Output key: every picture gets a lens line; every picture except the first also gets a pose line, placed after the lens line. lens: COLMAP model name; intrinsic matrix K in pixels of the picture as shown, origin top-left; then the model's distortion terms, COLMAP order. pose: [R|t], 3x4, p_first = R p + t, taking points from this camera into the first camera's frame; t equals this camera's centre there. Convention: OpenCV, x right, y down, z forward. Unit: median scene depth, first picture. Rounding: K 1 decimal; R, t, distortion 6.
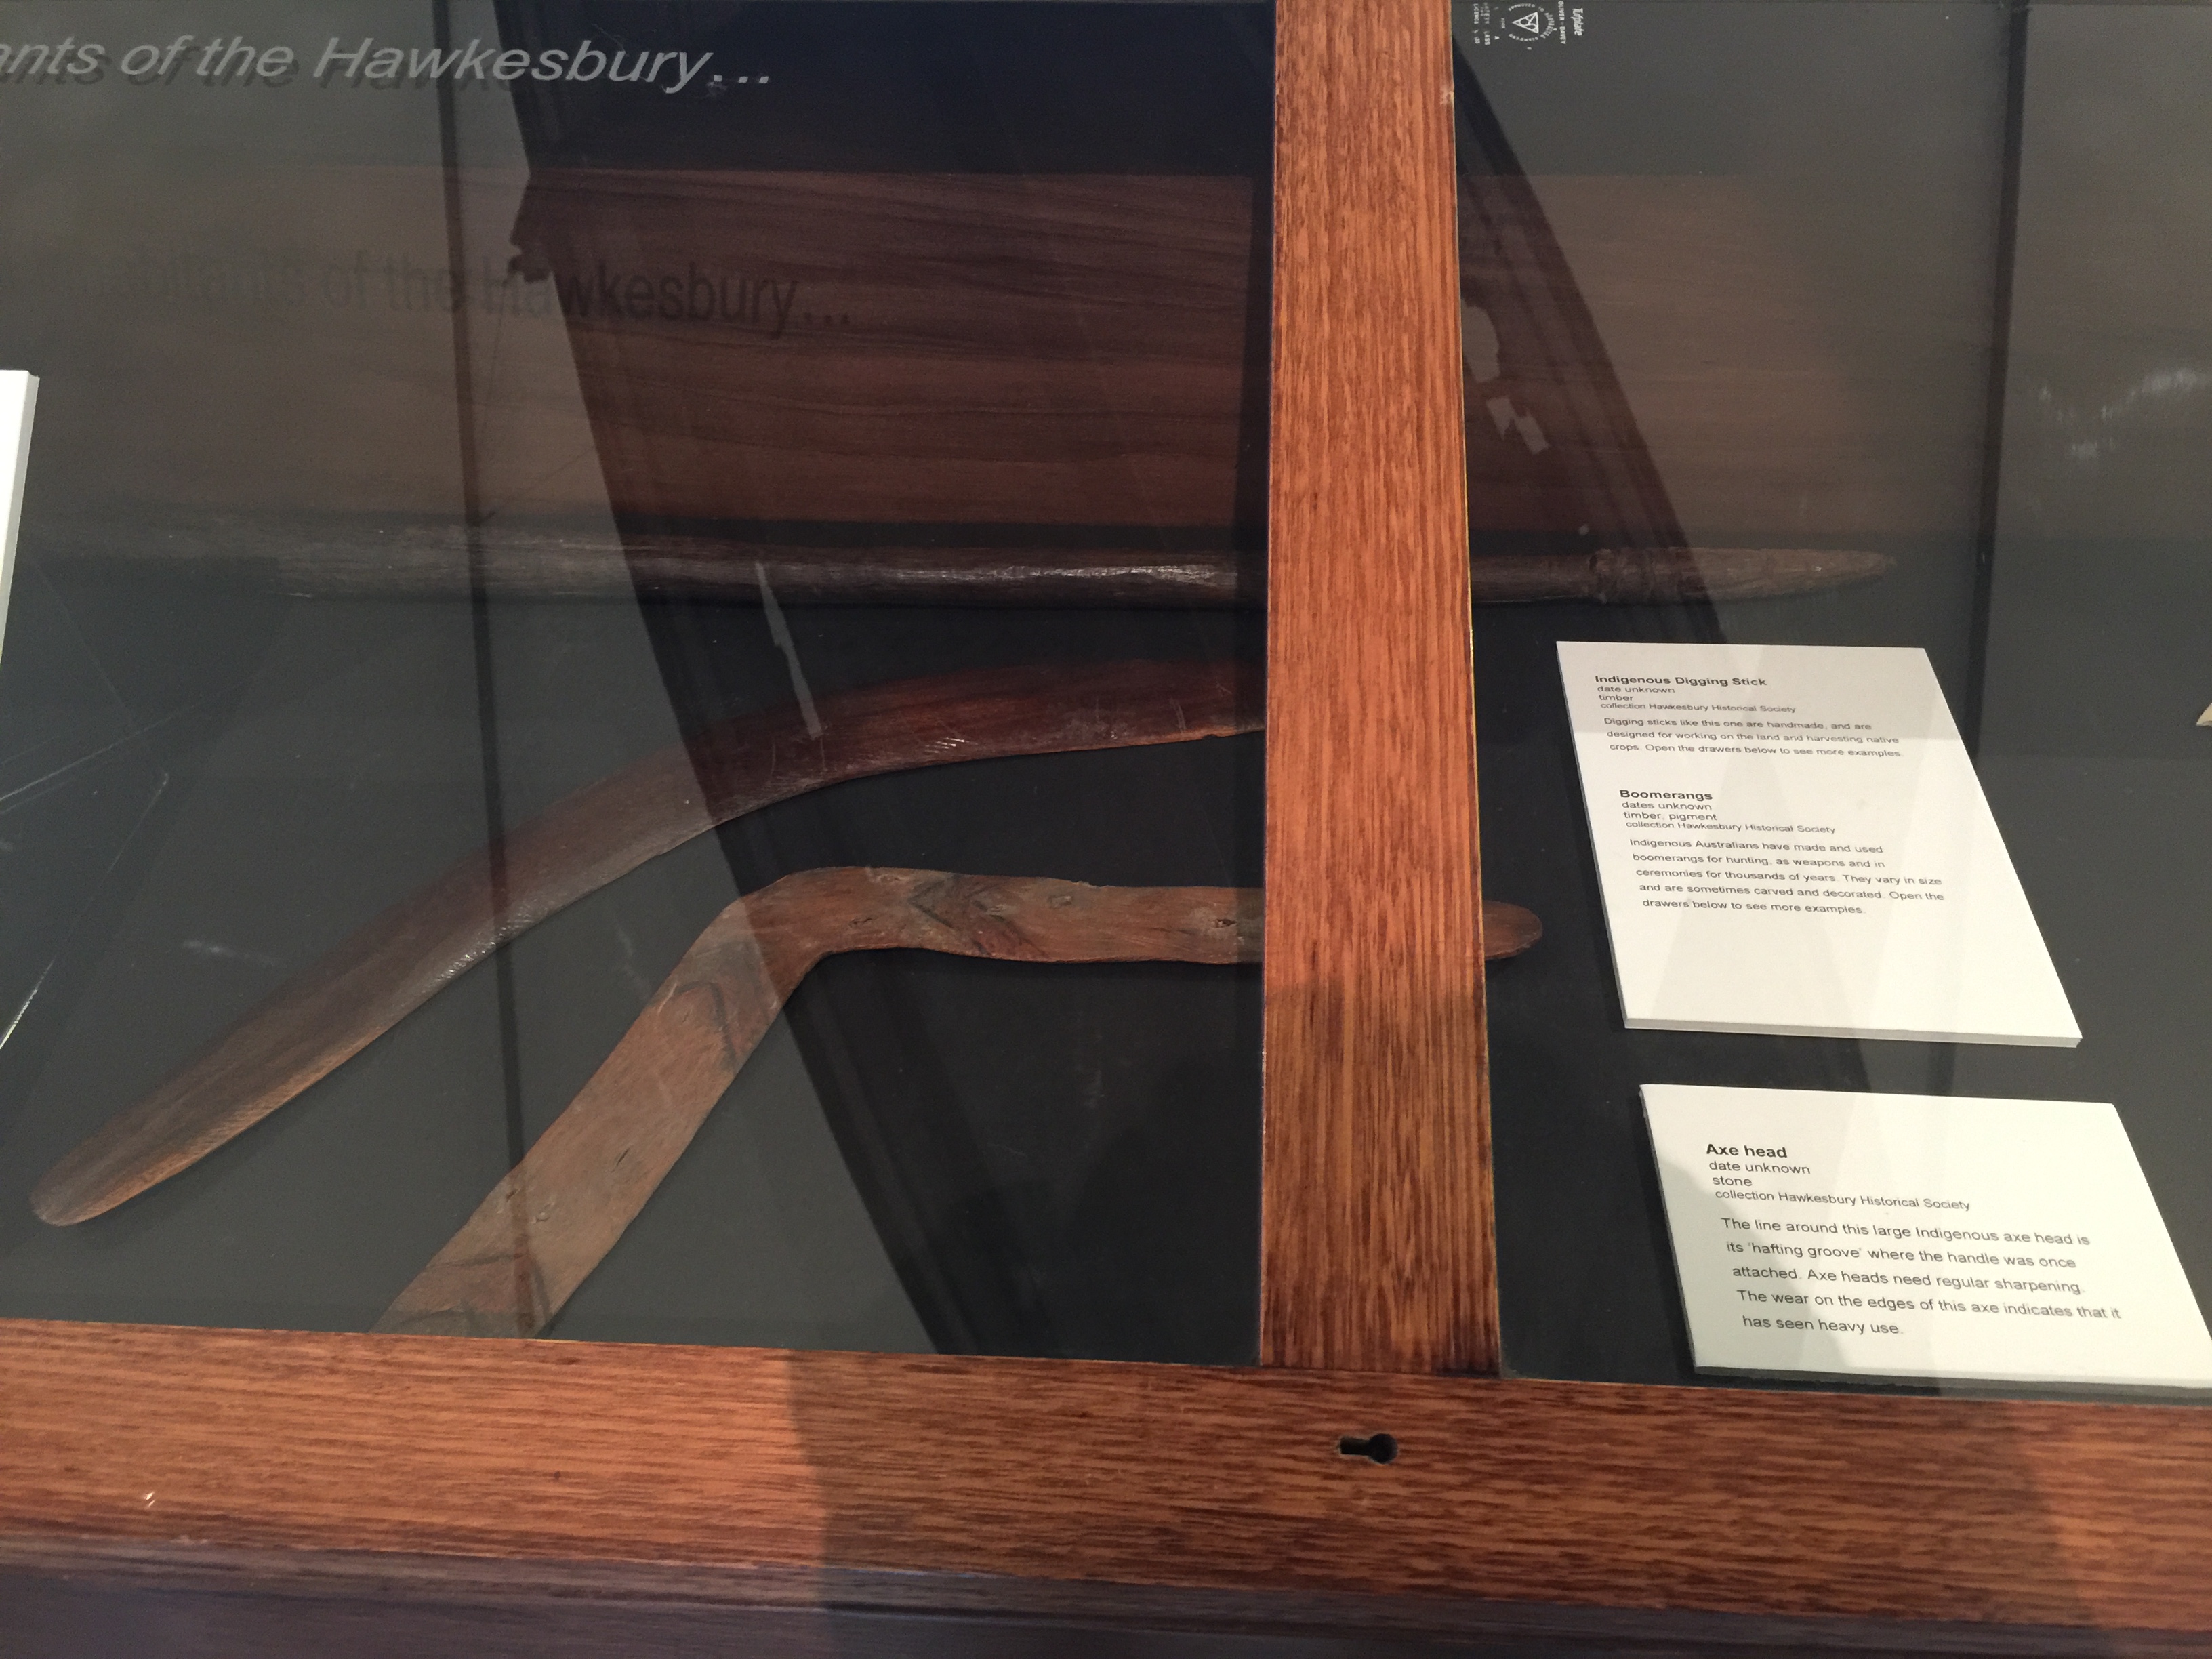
lens RADIAL K [[1859.5, 0, 1100.2], [0, 1859.5, 829.0], [0, 0, 1]] dist [0.038861, -0.082567]
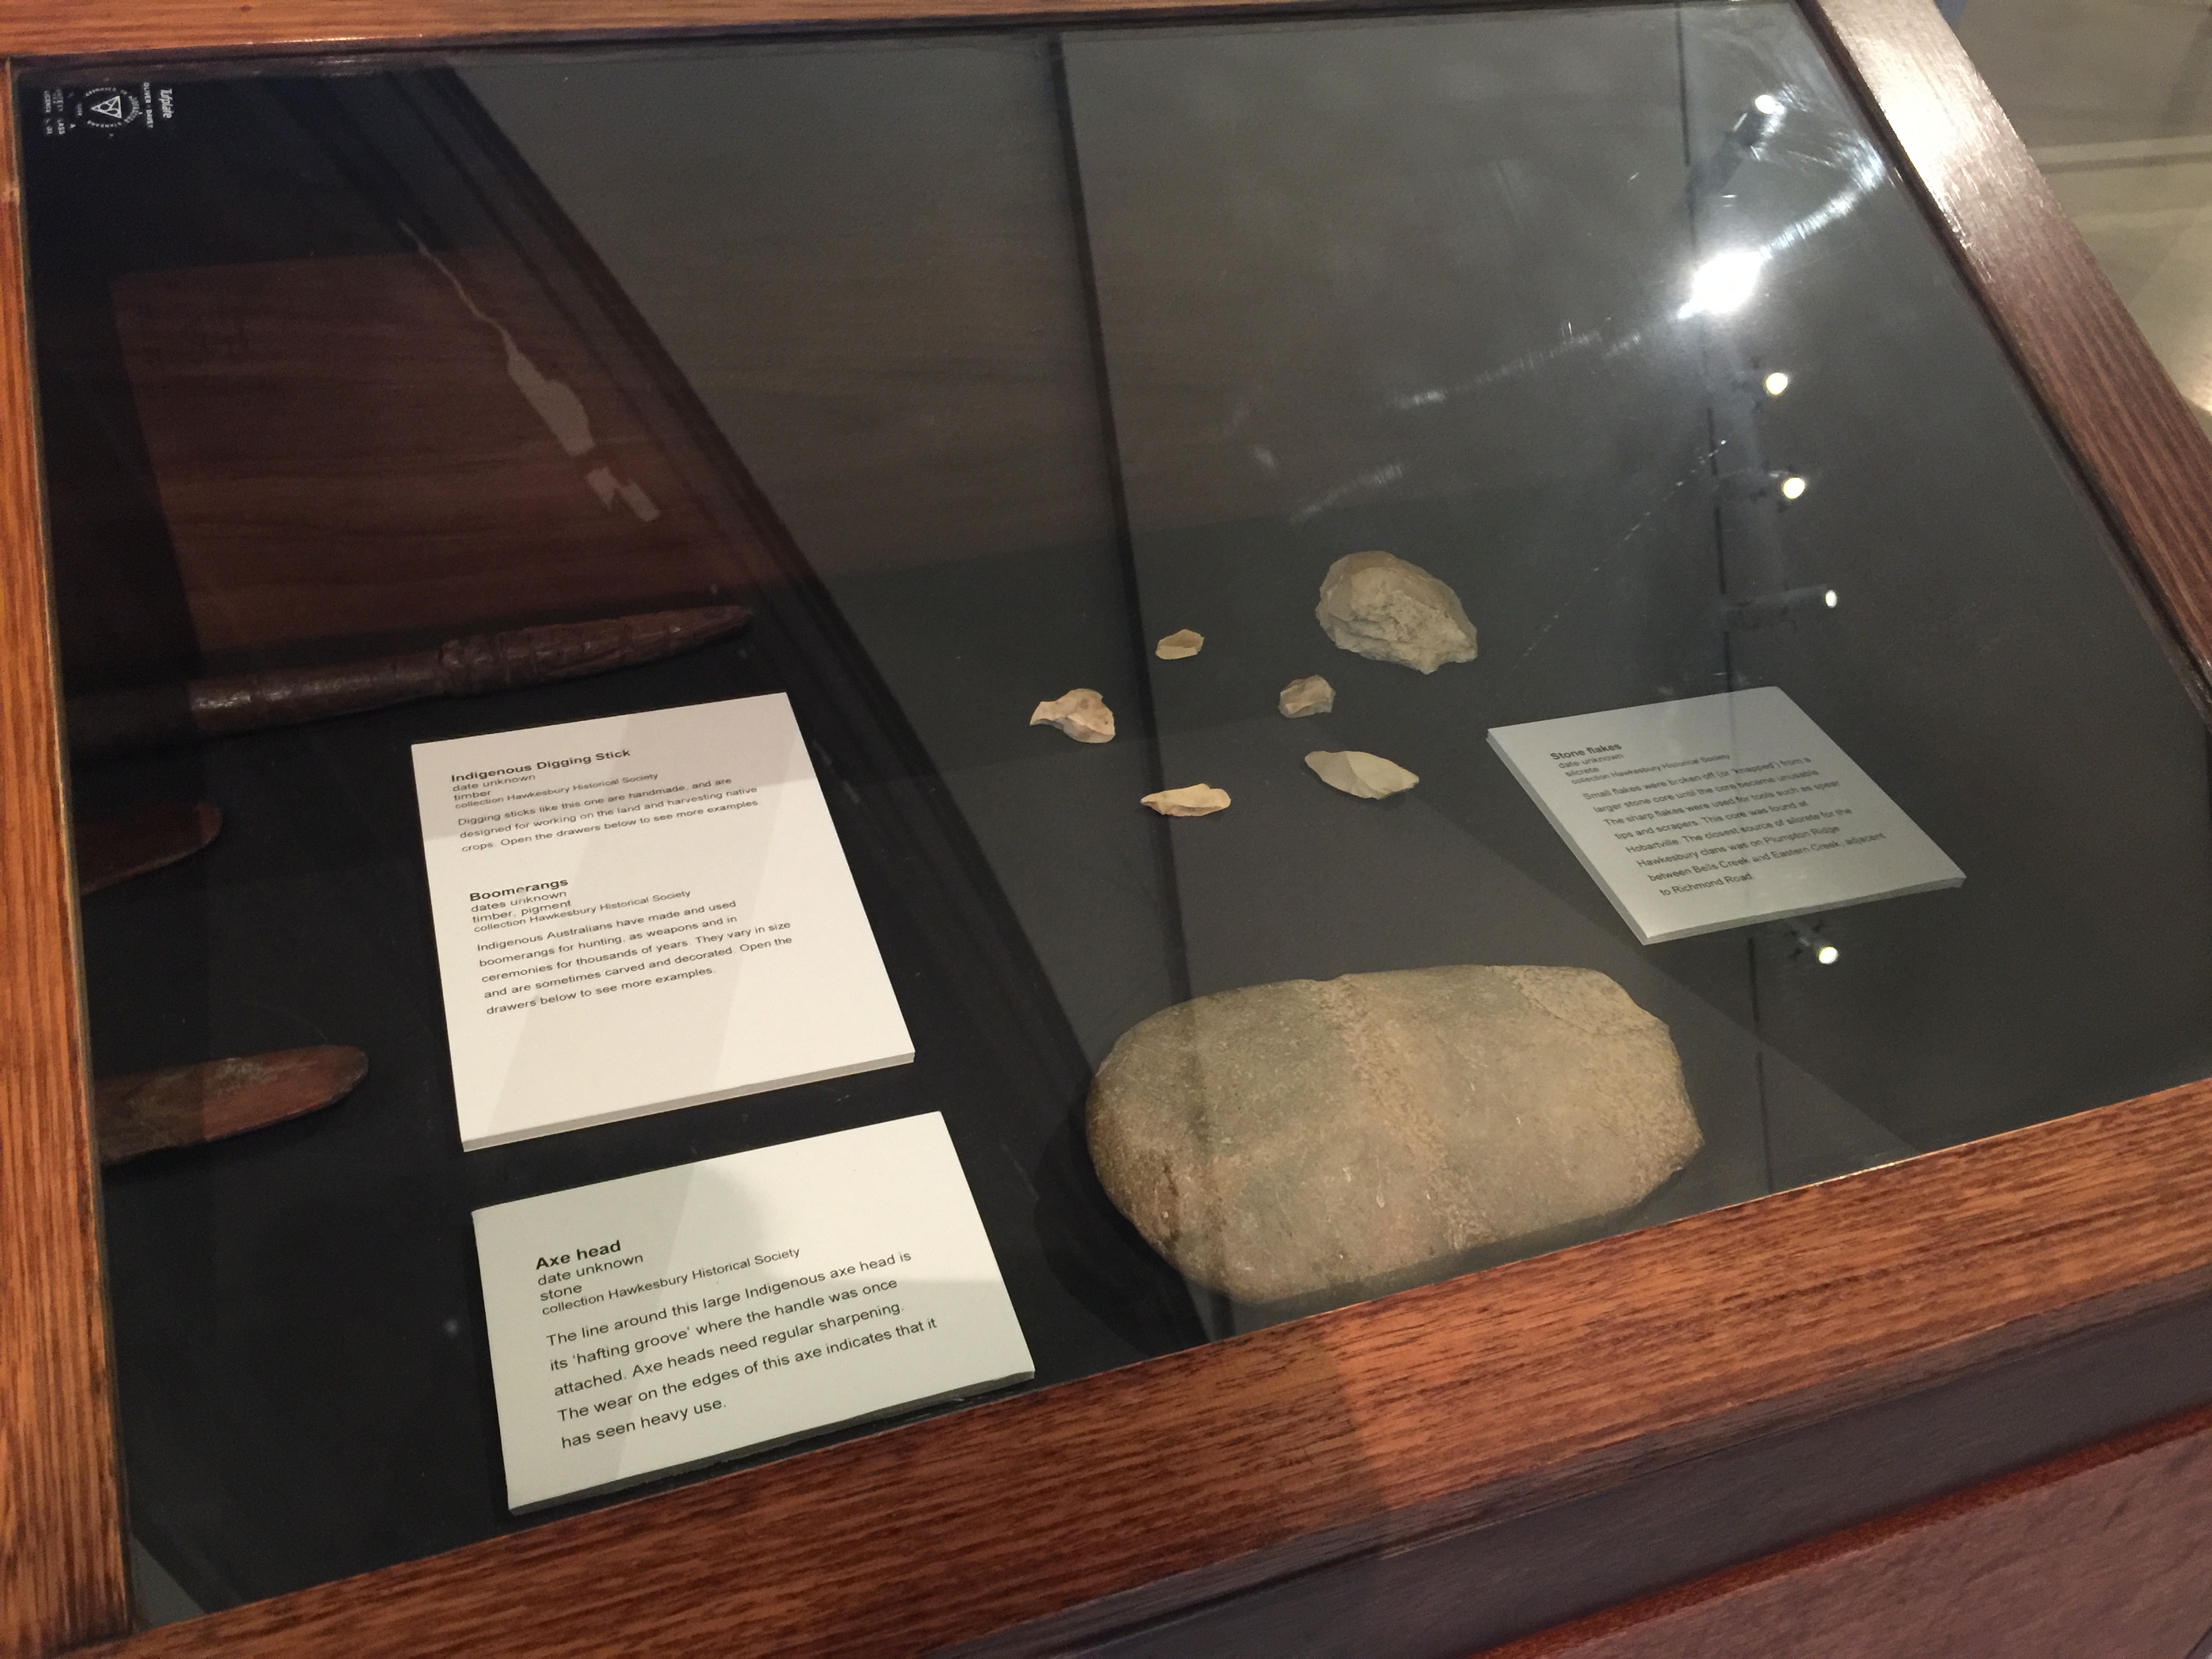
lens RADIAL K [[1859.5, 0, 1114.6], [0, 1859.5, 830.3], [0, 0, 1]] dist [0.038861, -0.082567]
pose [[0.908792, -0.185853, 0.373572, 0.294528], [0.197358, 0.980302, 0.007588, 0.006251], [-0.367624, 0.066832, 0.927570, -0.003705]]
